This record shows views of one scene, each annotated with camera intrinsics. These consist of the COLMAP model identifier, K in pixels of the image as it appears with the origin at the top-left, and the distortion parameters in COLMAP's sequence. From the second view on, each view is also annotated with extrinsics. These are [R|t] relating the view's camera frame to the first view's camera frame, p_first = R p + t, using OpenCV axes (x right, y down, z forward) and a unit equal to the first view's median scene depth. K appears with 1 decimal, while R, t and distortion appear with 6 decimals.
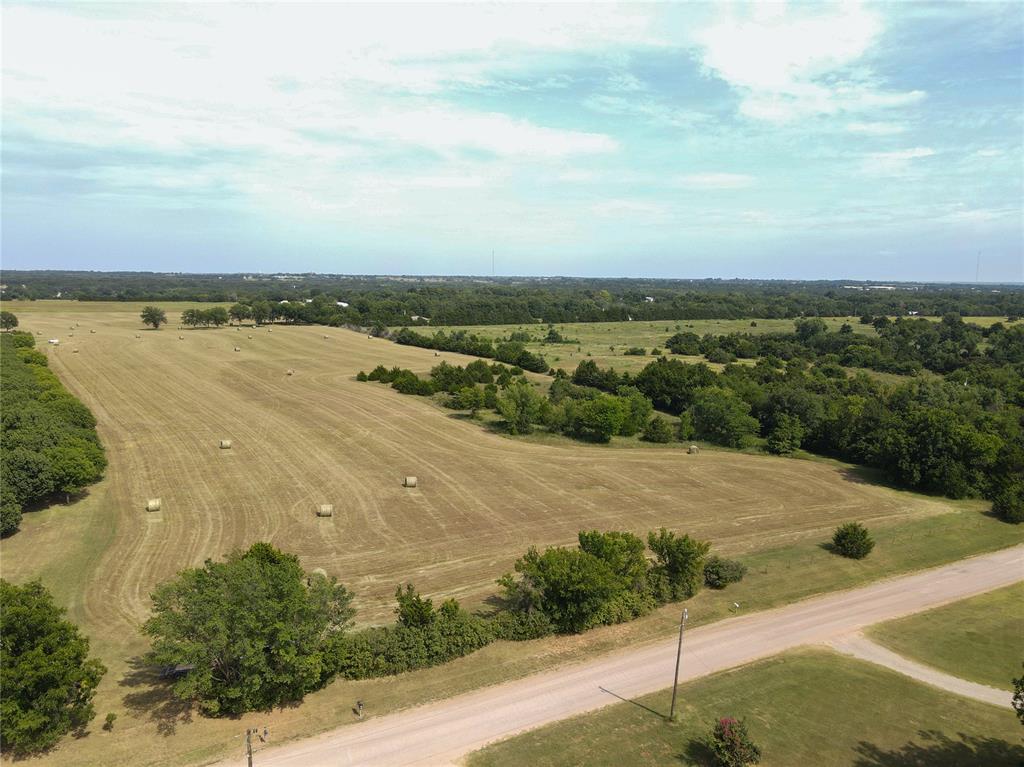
lens RADIAL K [[755.2, 0, 509.6], [0, 755.2, 383.4], [0, 0, 1]] dist [0.008322, 0.011290]
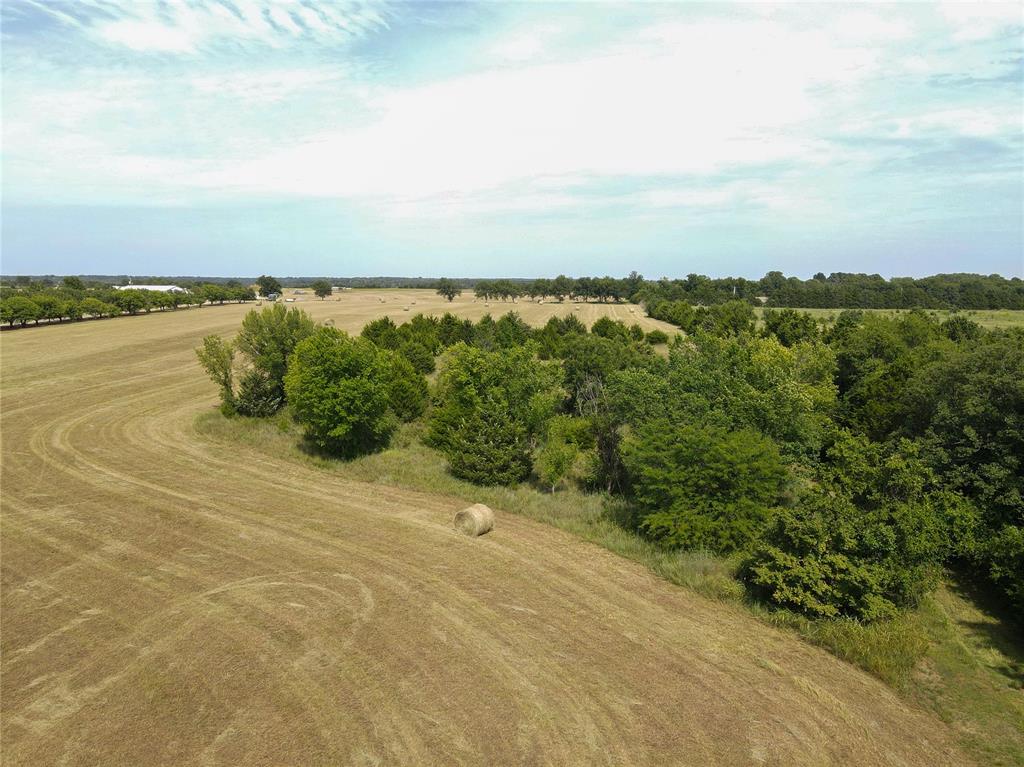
lens RADIAL K [[755.2, 0, 509.6], [0, 755.2, 383.4], [0, 0, 1]] dist [0.008322, 0.011290]
pose [[0.799702, 0.074807, -0.595718, 0.161327], [-0.084919, 0.996326, 0.011116, 0.012423], [0.594361, 0.041698, 0.803117, 0.297407]]
